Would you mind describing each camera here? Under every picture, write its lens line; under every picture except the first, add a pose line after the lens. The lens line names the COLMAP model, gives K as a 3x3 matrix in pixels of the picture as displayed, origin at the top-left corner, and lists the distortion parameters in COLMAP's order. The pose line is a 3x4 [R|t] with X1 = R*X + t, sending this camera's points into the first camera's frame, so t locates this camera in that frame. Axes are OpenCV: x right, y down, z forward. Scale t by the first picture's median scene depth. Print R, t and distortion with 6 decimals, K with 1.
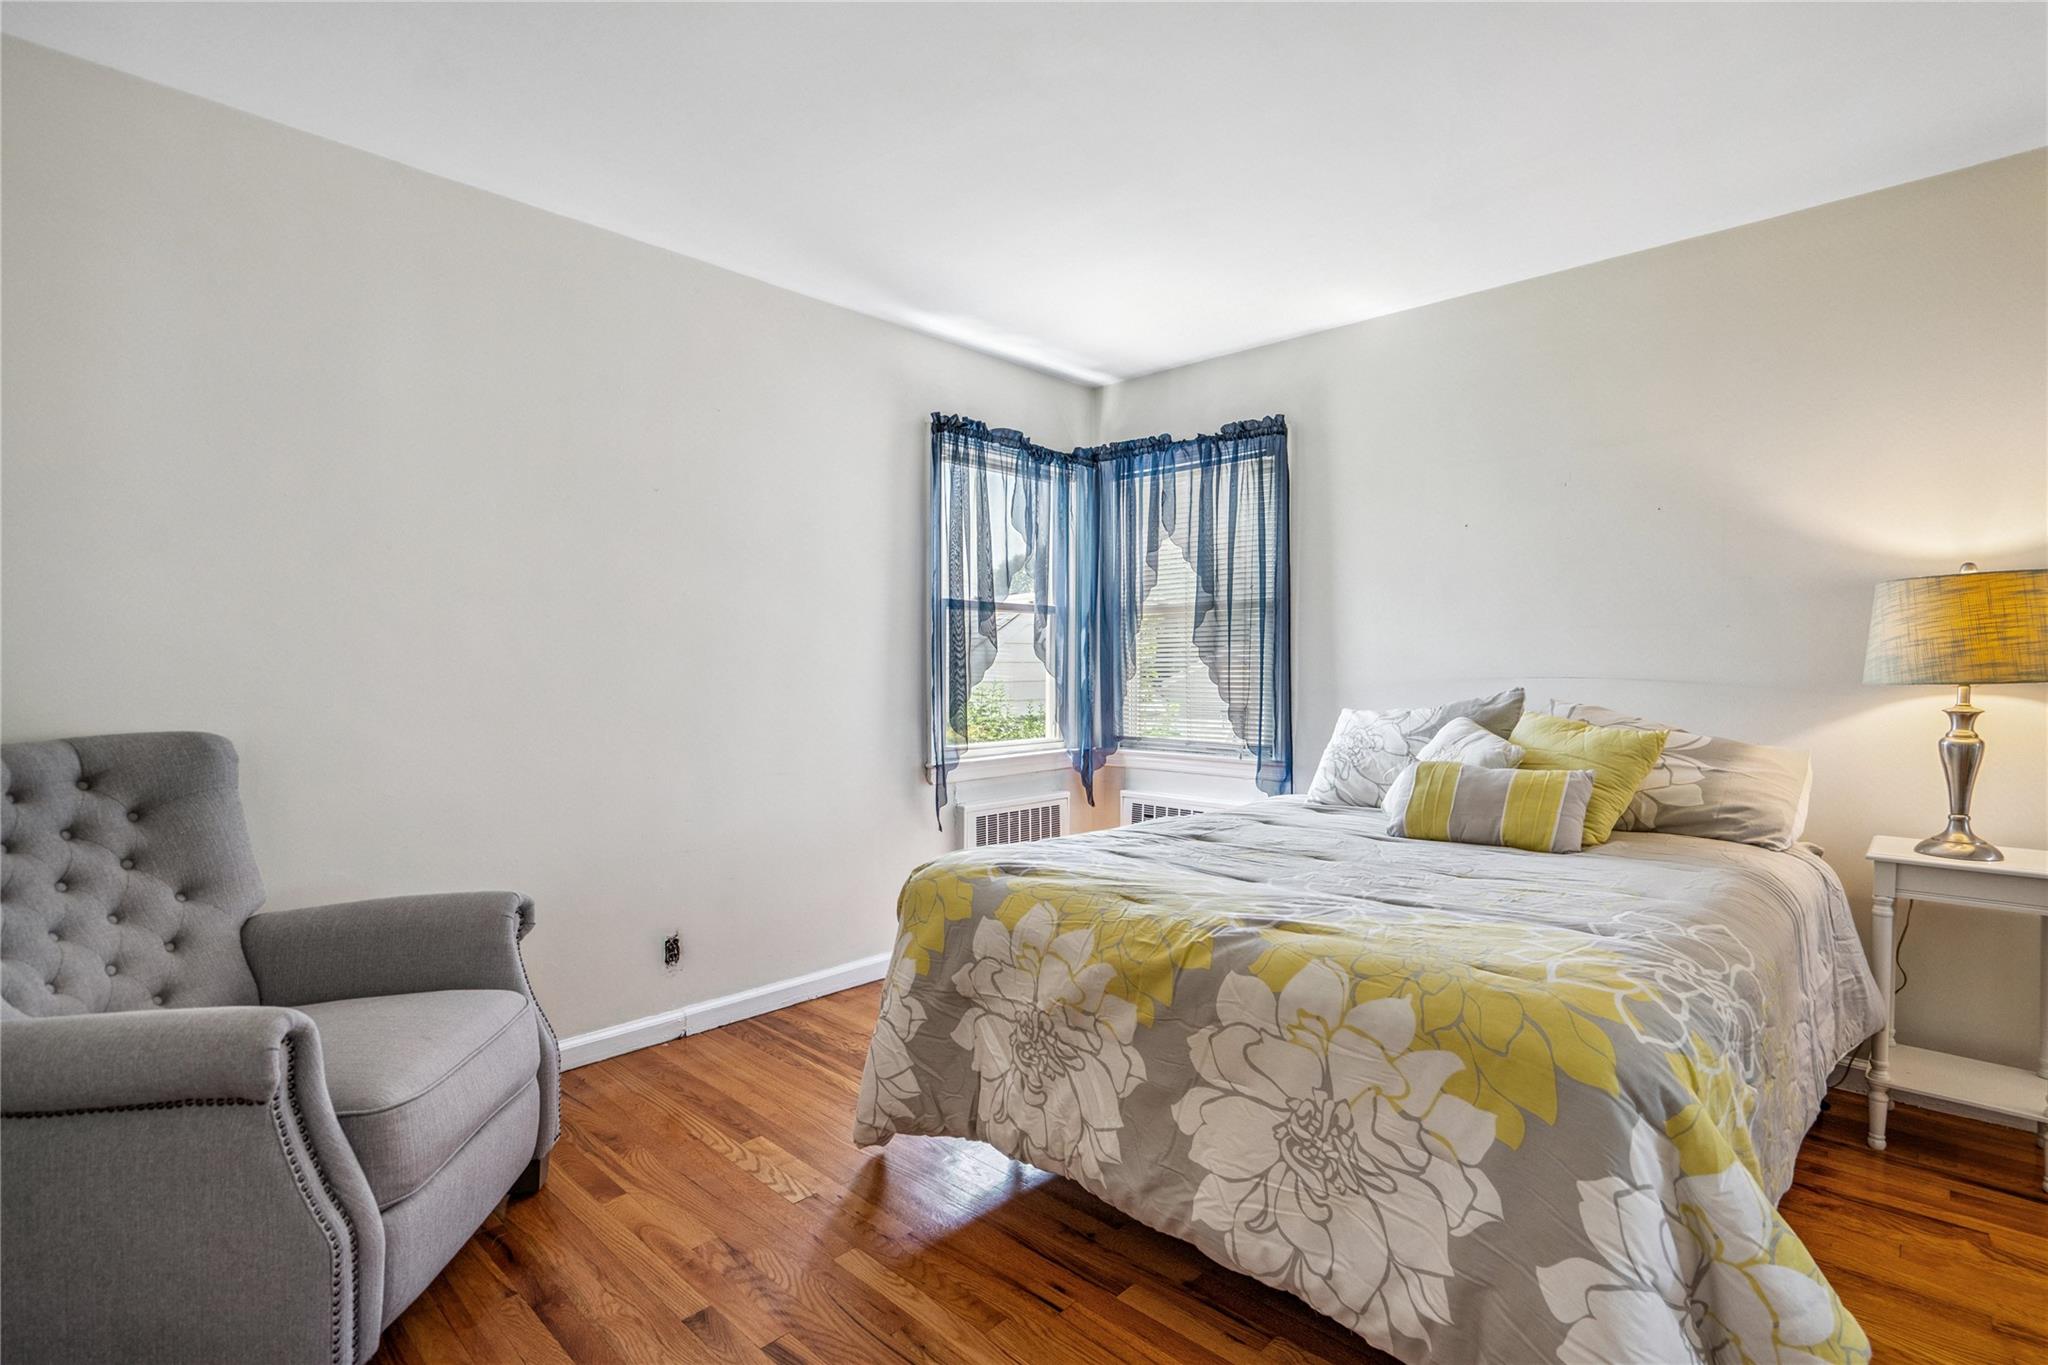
lens RADIAL K [[923.1, 0, 1025.9], [0, 923.1, 674.4], [0, 0, 1]] dist [-0.008925, 0.003230]
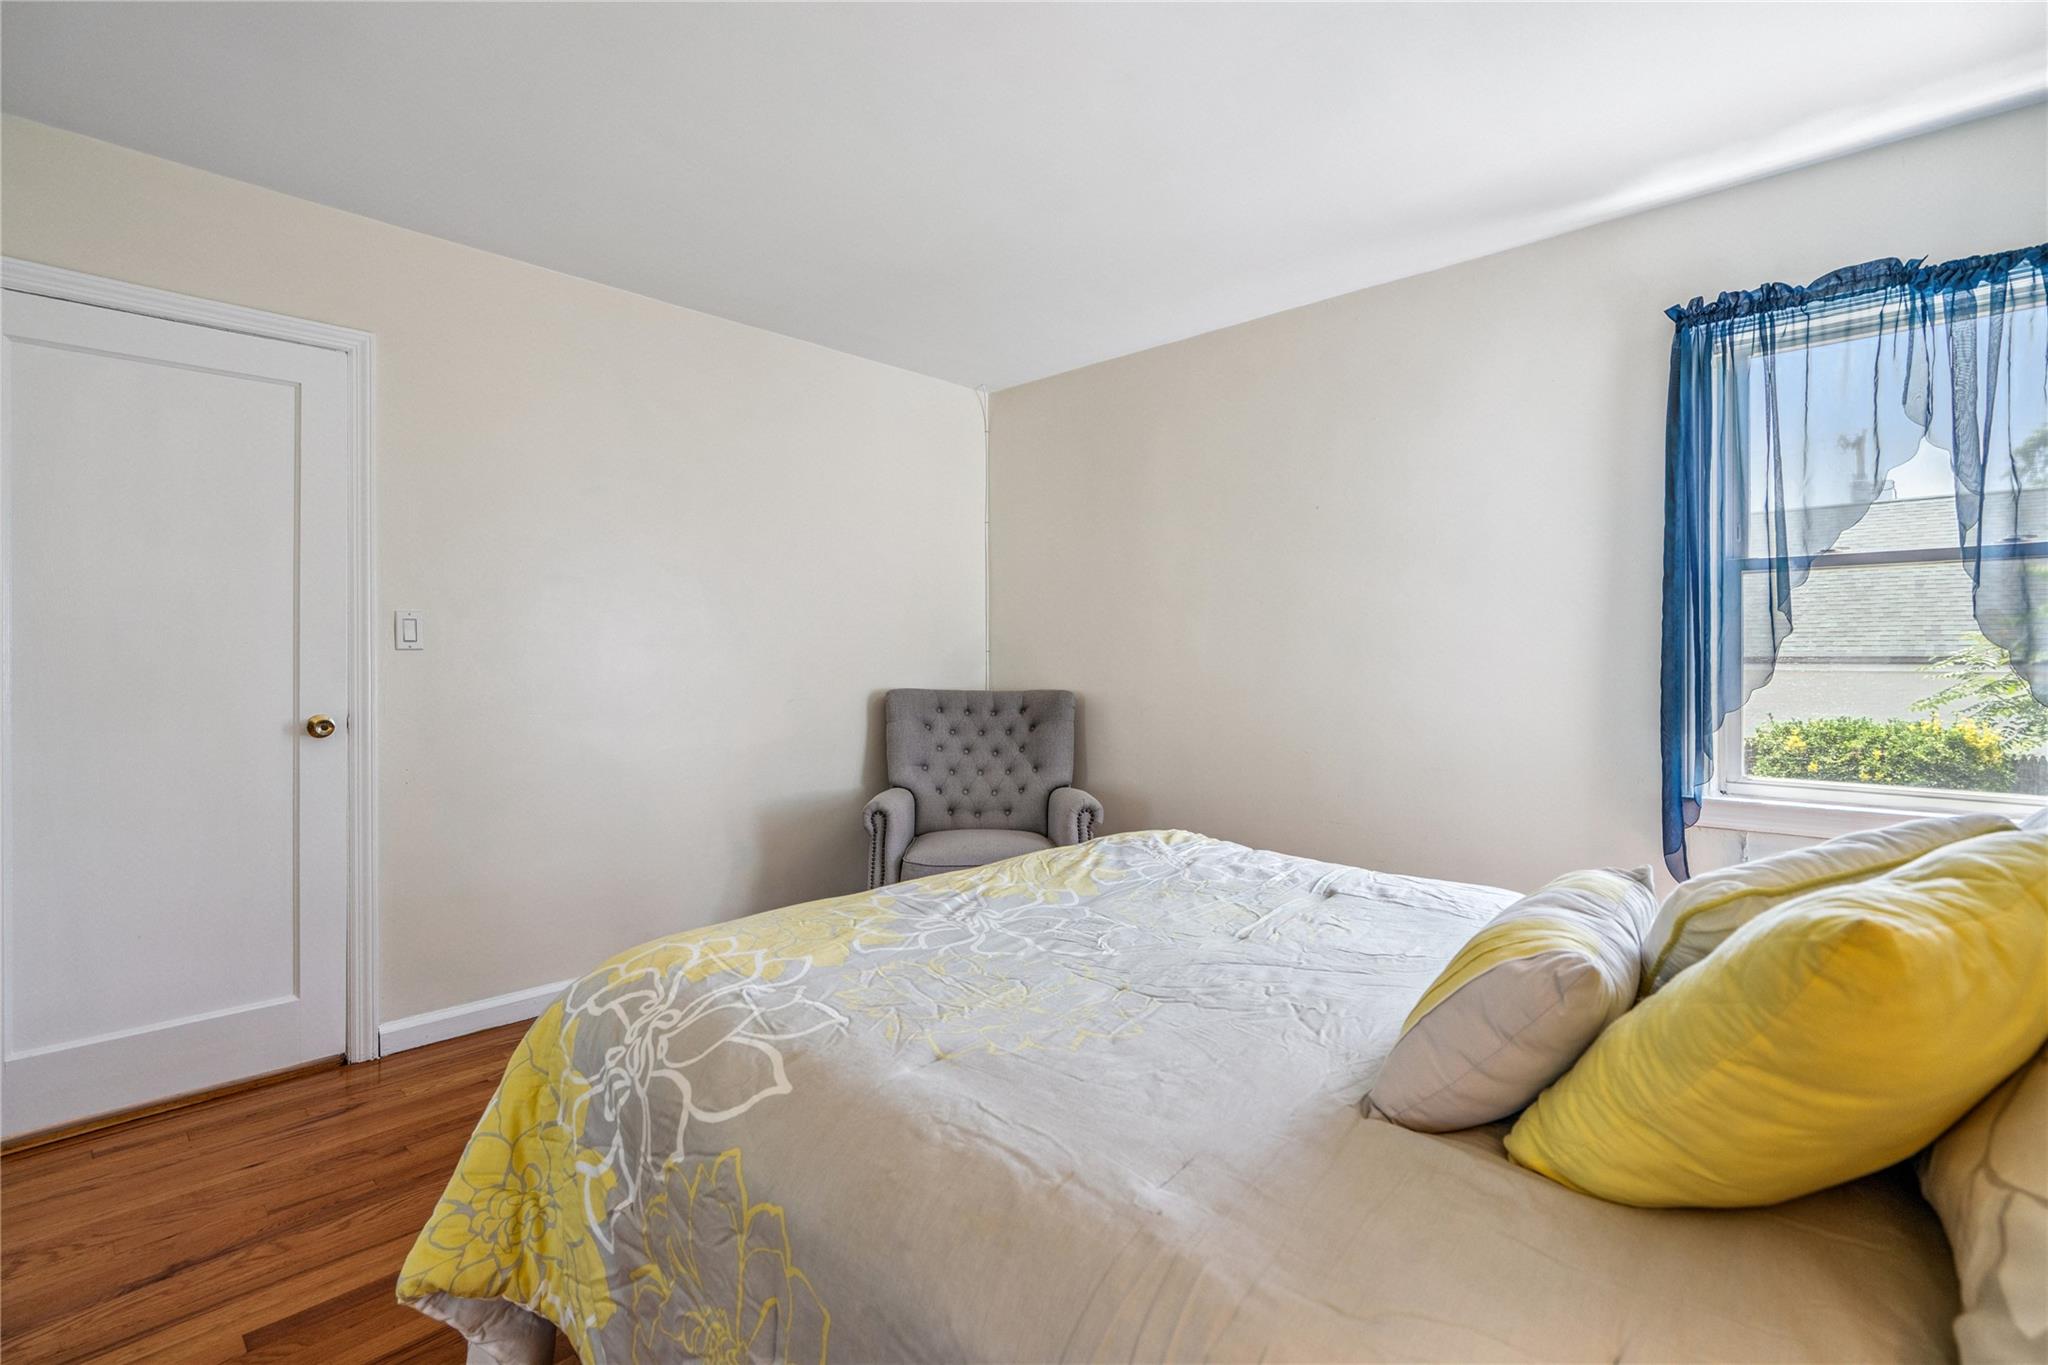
lens RADIAL K [[923.1, 0, 1025.9], [0, 923.1, 674.4], [0, 0, 1]] dist [-0.008925, 0.003230]
pose [[0.052938, 0.001177, -0.998597, 0.571989], [-0.024086, 0.999710, -0.000099, 0.016633], [0.998307, 0.024057, 0.052951, 0.443355]]
